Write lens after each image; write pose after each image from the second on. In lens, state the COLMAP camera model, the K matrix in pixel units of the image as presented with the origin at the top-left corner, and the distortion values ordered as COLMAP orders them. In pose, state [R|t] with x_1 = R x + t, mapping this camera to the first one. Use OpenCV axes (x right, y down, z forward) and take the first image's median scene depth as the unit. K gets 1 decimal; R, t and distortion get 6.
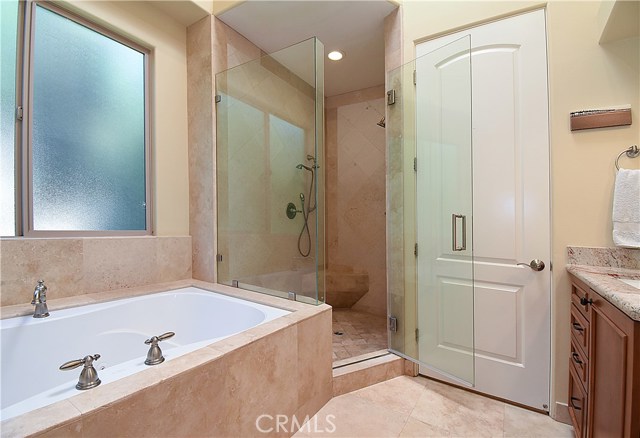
lens RADIAL K [[295.8, 0, 320.9], [0, 295.8, 216.0], [0, 0, 1]] dist [0.022644, -0.028591]
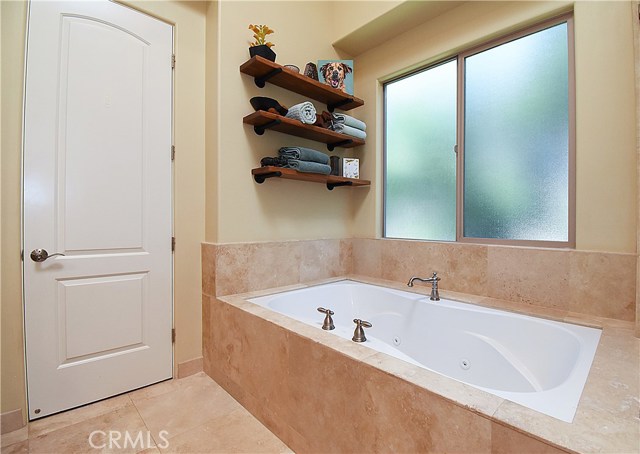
lens RADIAL K [[299.3, 0, 330.7], [0, 299.3, 221.7], [0, 0, 1]] dist [0.000536, -0.013888]
pose [[-0.221691, -0.036483, -0.974434, 0.407078], [0.005019, 0.999244, -0.038554, 0.027632], [0.975104, -0.013437, -0.221341, 0.684760]]
